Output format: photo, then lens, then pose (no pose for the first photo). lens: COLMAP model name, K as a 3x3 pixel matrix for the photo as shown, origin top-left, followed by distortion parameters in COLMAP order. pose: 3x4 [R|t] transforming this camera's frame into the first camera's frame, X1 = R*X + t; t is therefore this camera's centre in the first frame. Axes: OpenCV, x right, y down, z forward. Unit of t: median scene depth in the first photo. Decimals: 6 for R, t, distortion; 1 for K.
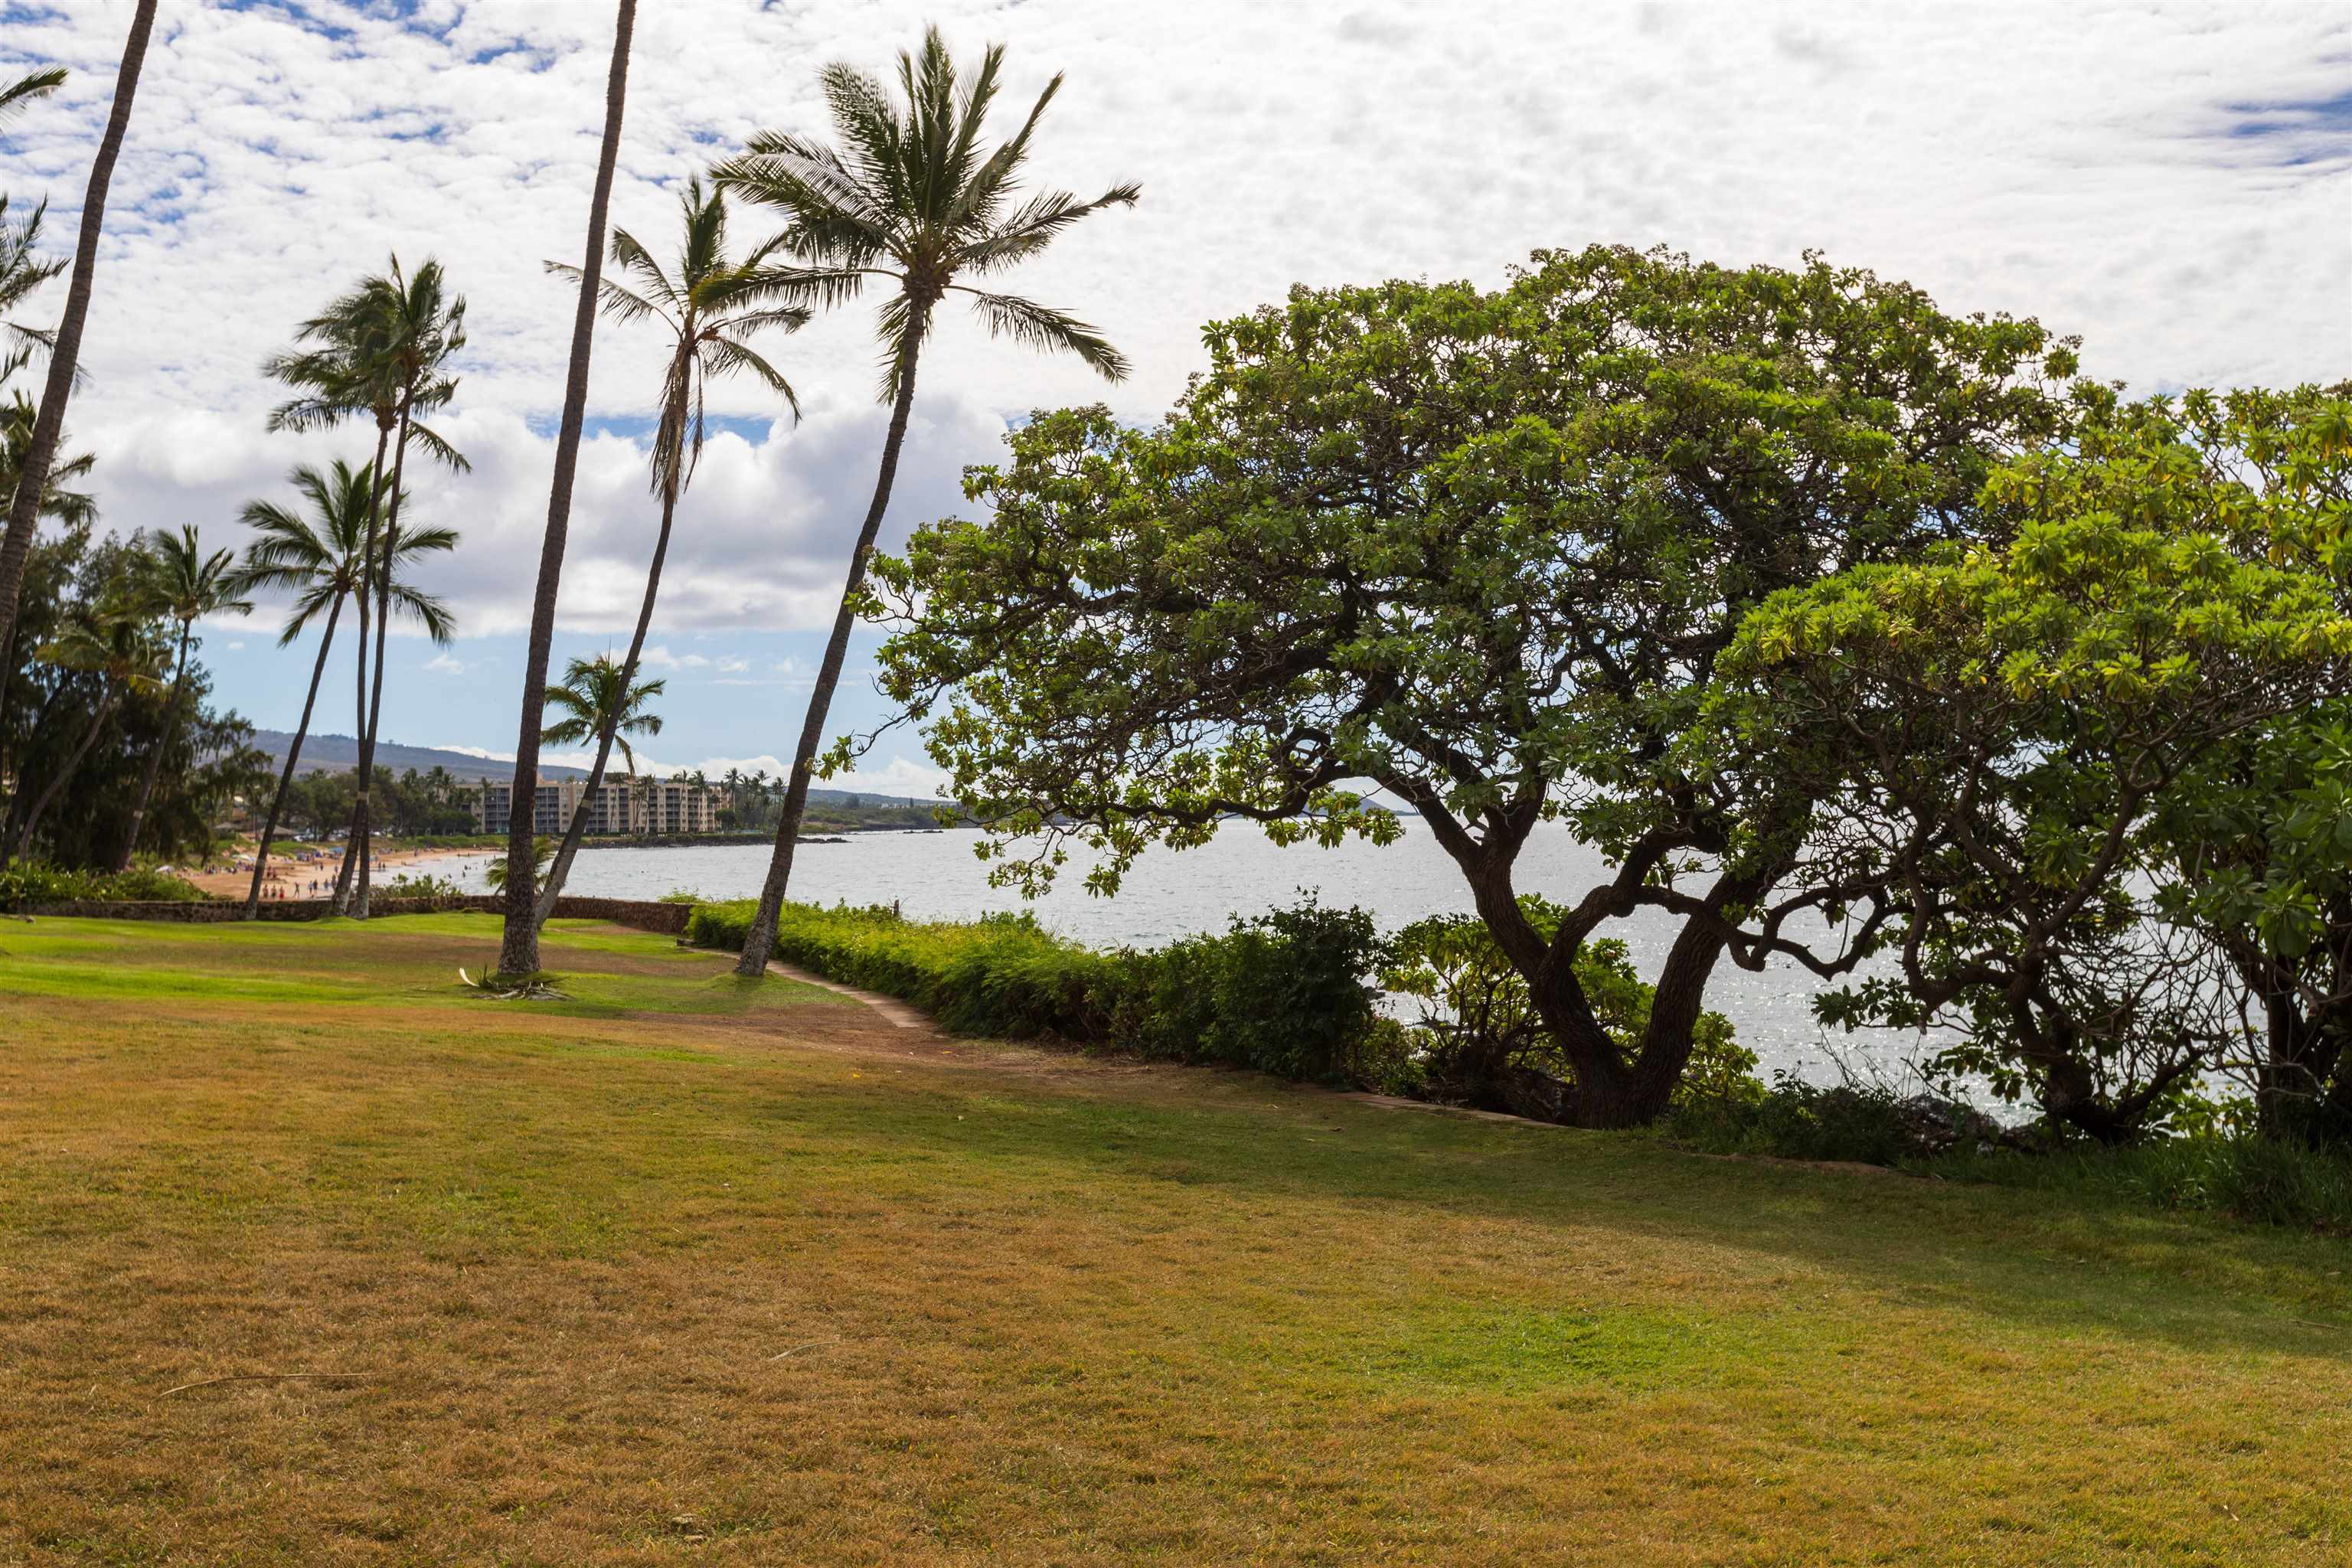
lens RADIAL K [[2275.2, 0, 1176.0], [0, 2275.2, 784.0], [0, 0, 1]] dist [-0.033247, 0.017935]
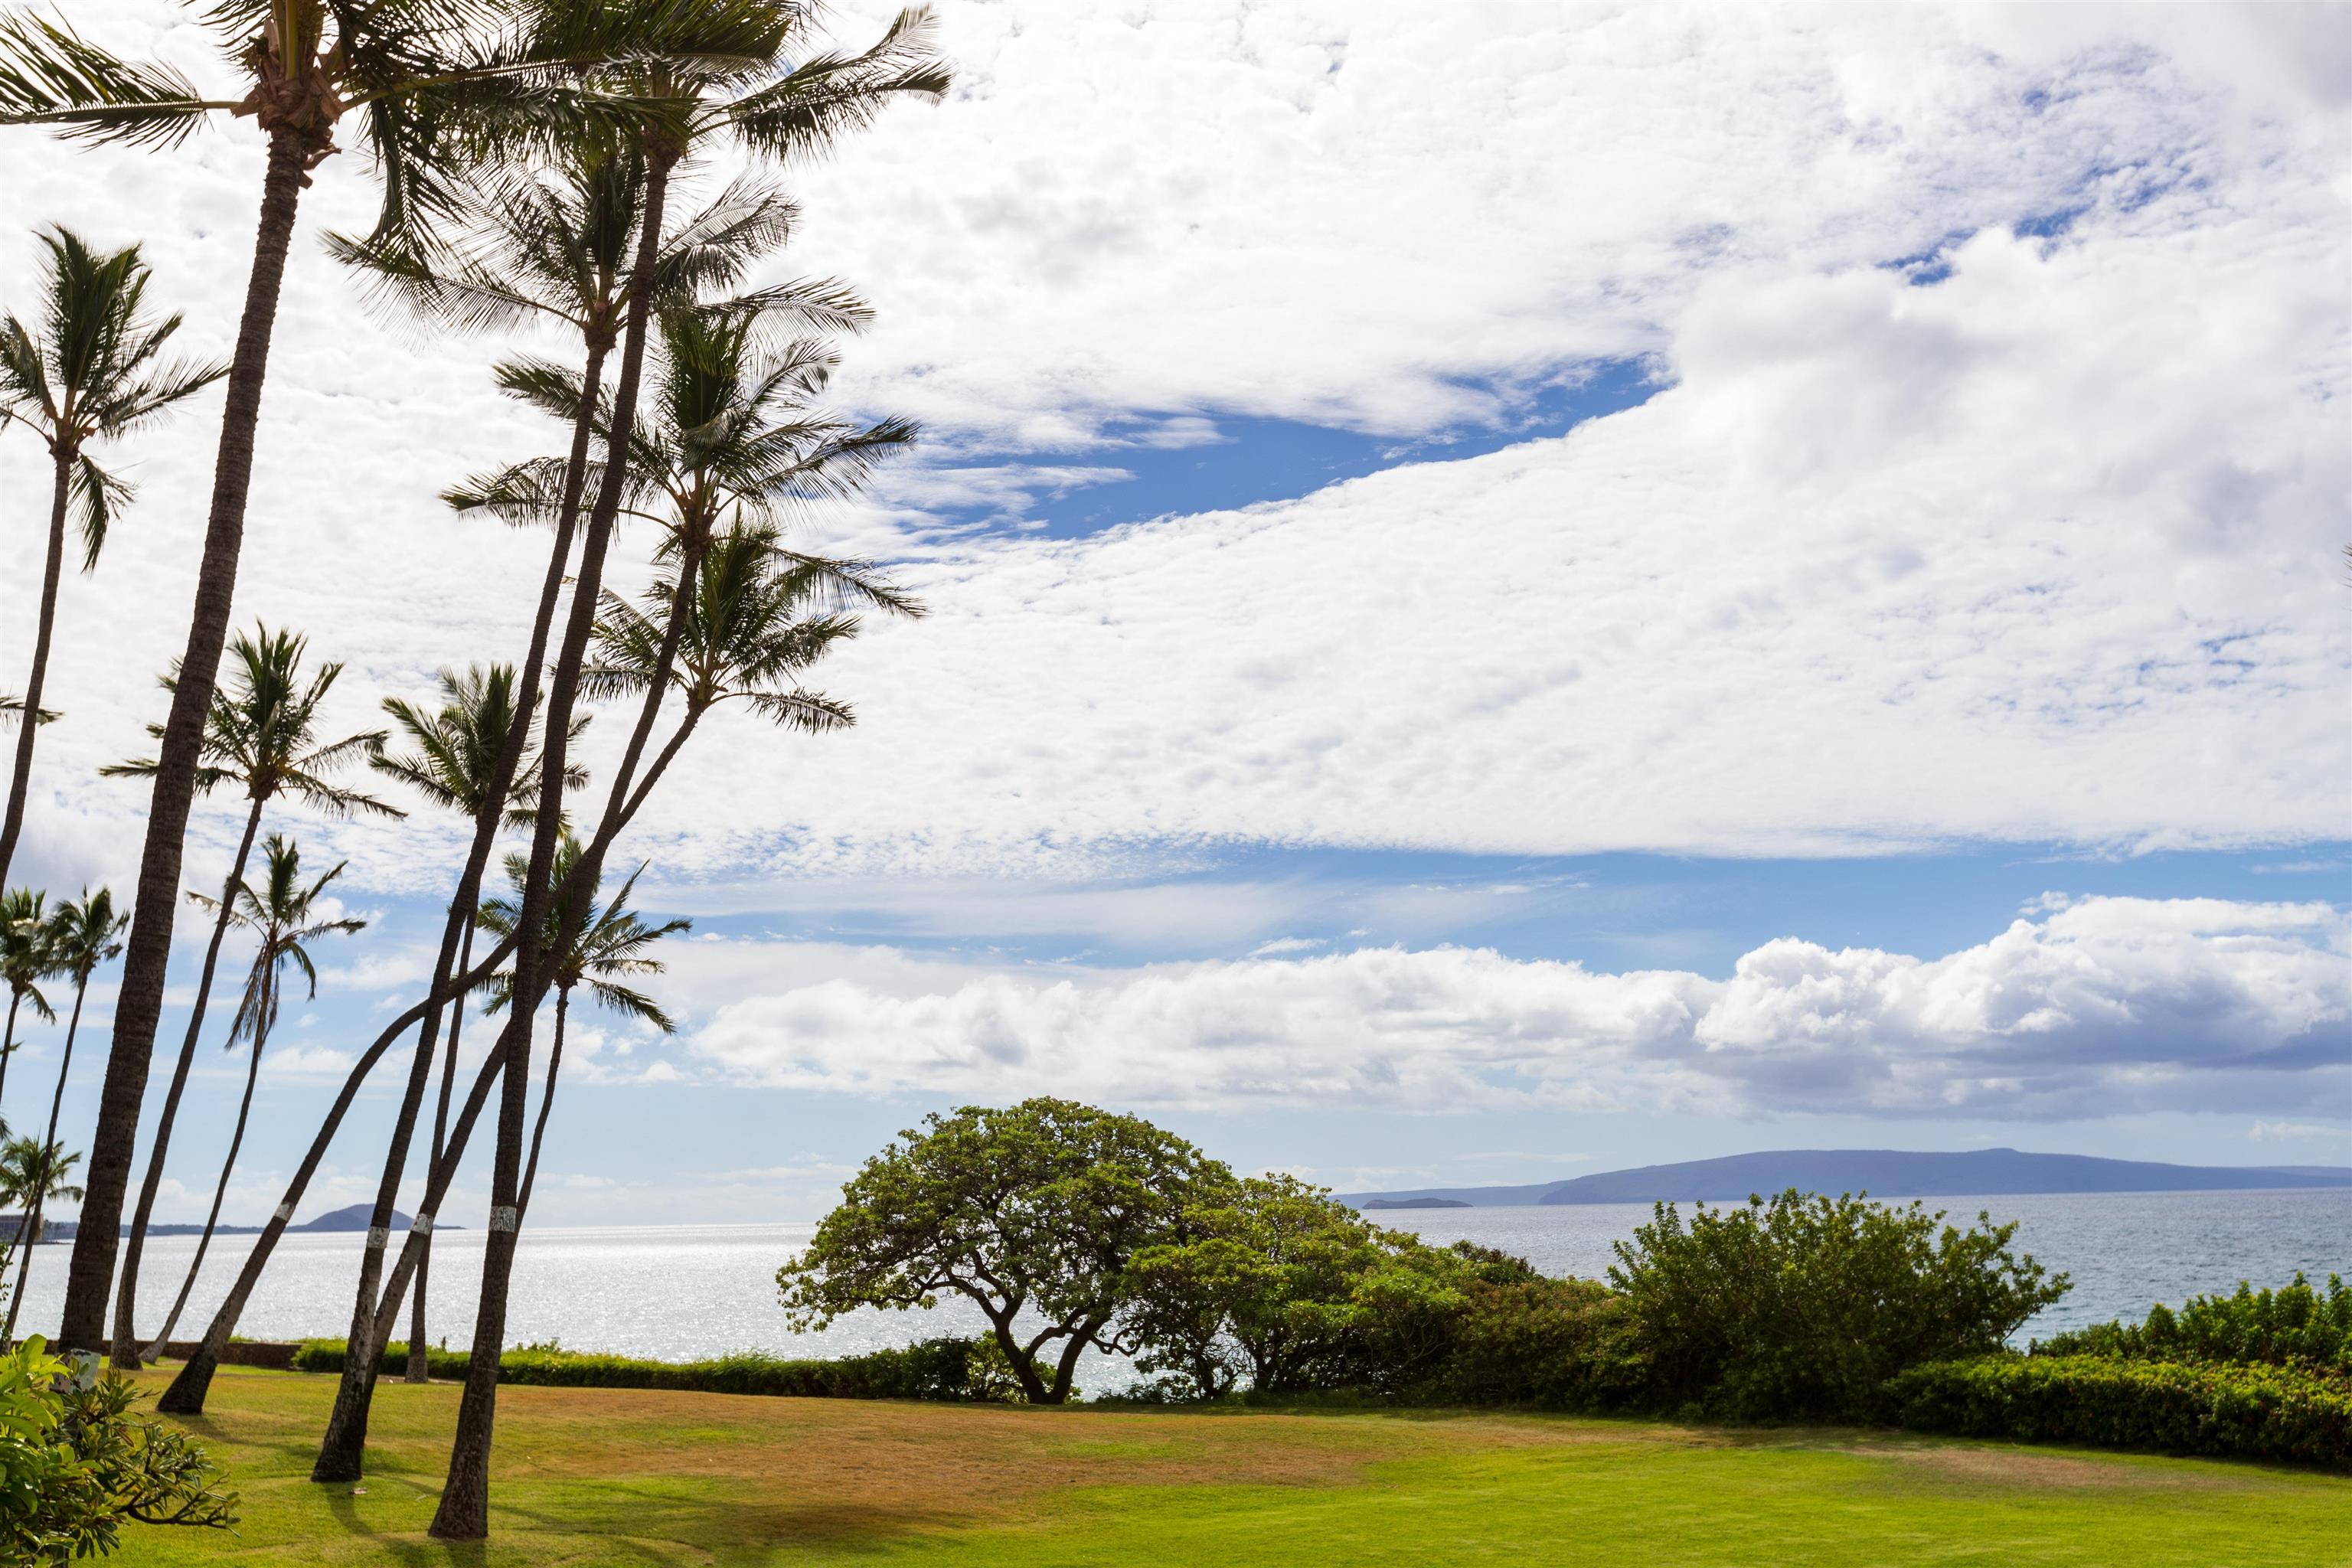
lens RADIAL K [[2275.2, 0, 1176.0], [0, 2275.2, 784.0], [0, 0, 1]] dist [-0.033247, 0.017935]
pose [[0.916822, 0.065177, 0.393941, -0.810970], [0.005275, 0.984525, -0.175165, -0.123722], [-0.399262, 0.162673, 0.902290, -1.710263]]
